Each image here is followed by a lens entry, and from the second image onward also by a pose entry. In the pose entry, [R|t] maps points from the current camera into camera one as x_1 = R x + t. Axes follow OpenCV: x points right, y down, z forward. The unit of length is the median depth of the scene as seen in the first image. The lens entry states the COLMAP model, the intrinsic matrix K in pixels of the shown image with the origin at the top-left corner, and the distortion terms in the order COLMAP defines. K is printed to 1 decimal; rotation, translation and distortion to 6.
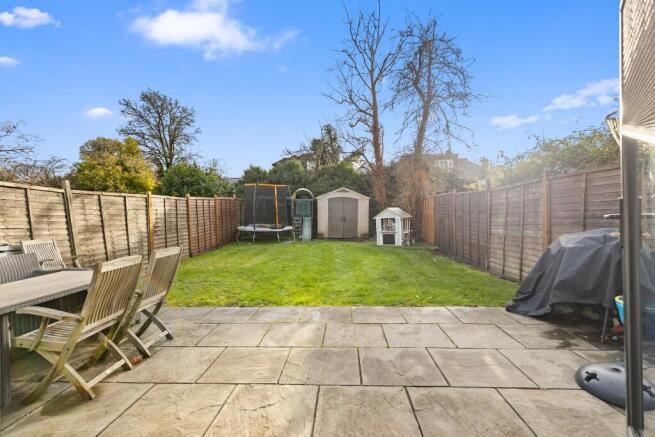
lens RADIAL K [[295.8, 0, 328.3], [0, 295.8, 219.1], [0, 0, 1]] dist [0.001748, -0.000170]
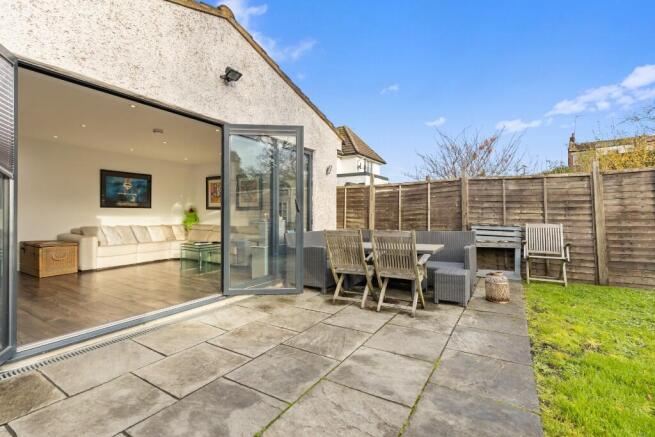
lens RADIAL K [[295.8, 0, 329.3], [0, 295.8, 217.3], [0, 0, 1]] dist [0.001748, -0.000170]
pose [[-0.469000, 0.029911, -0.882692, 0.607278], [0.010787, 0.999546, 0.028140, 0.010547], [0.883133, 0.003675, -0.469109, 1.354991]]
